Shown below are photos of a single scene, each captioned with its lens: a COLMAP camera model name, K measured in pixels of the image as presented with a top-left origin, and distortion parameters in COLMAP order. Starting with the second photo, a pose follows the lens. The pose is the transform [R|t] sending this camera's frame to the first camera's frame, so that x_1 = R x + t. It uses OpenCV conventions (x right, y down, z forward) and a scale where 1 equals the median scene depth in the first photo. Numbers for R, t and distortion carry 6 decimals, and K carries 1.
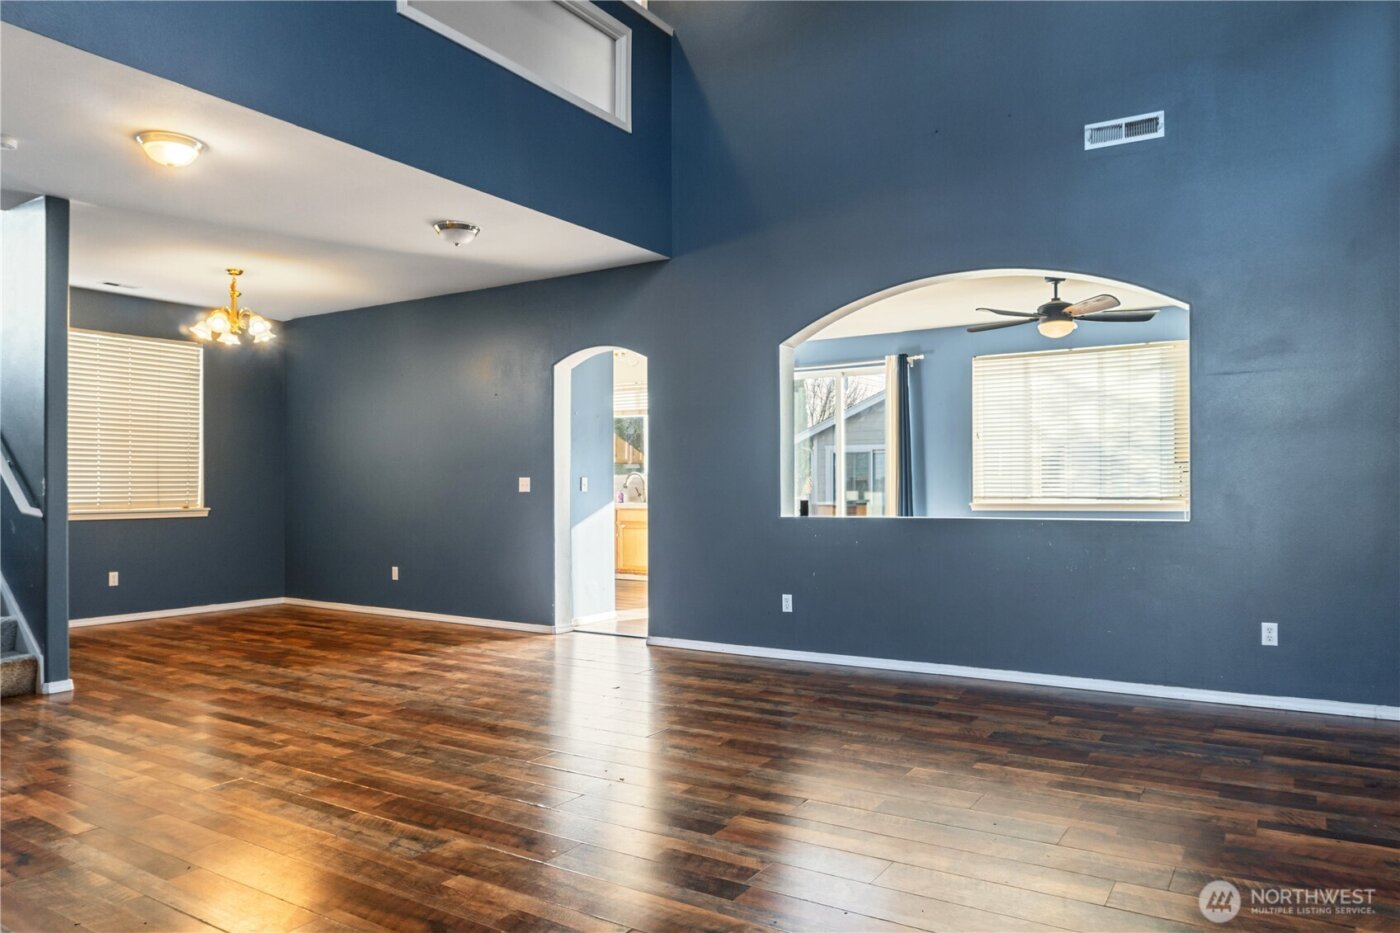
lens RADIAL K [[946.8, 0, 710.2], [0, 946.8, 480.2], [0, 0, 1]] dist [-0.028827, 0.002177]
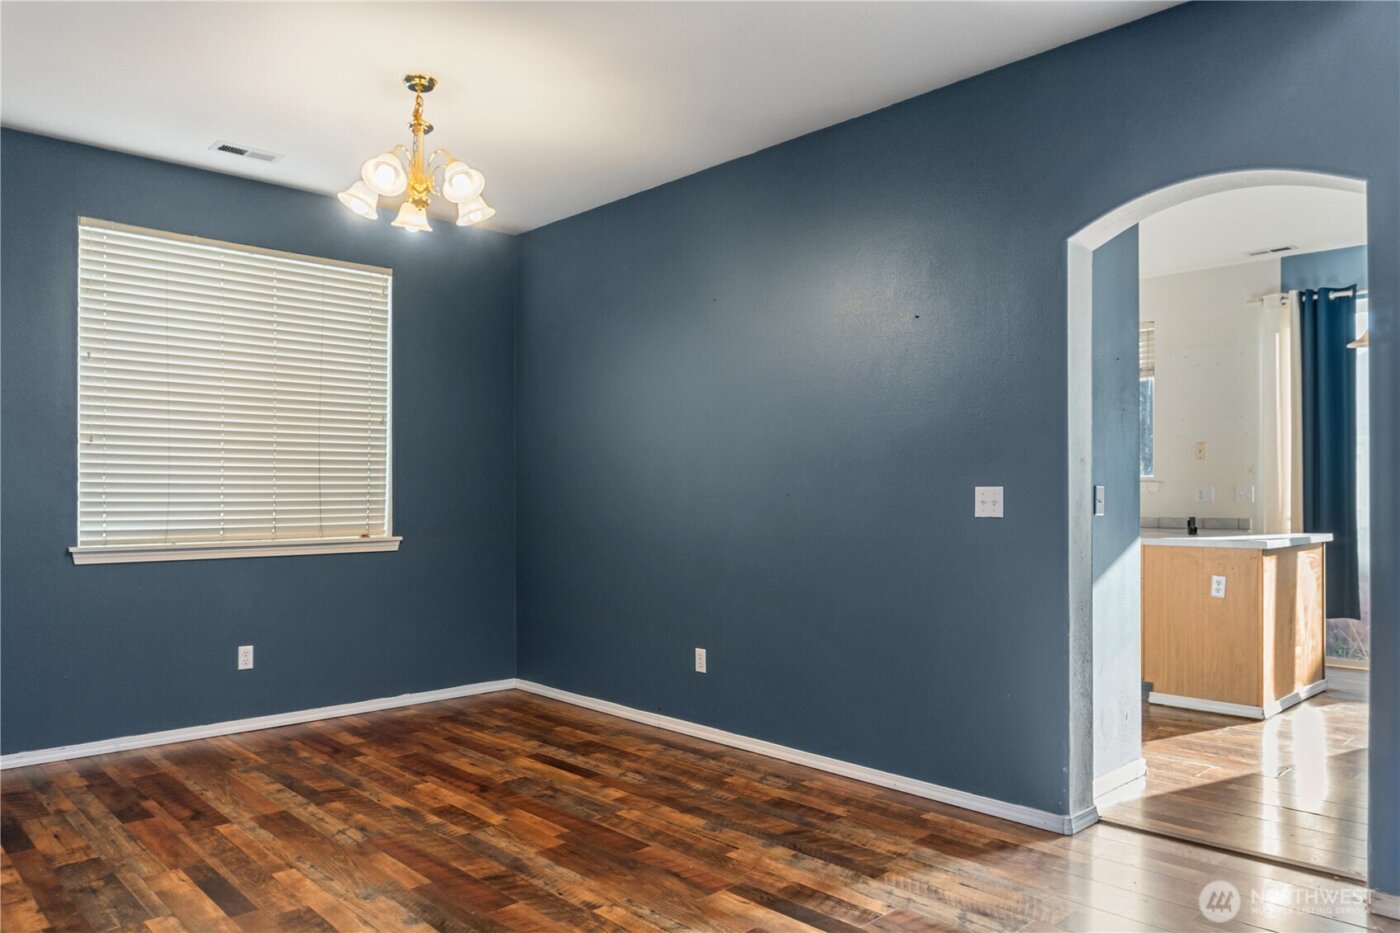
lens RADIAL K [[946.8, 0, 696.8], [0, 946.8, 467.5], [0, 0, 1]] dist [-0.028827, 0.002177]
pose [[0.969376, -0.006158, -0.245505, -0.213535], [0.000657, 0.999747, -0.022485, -0.001833], [0.245581, 0.021635, 0.969135, 0.492769]]
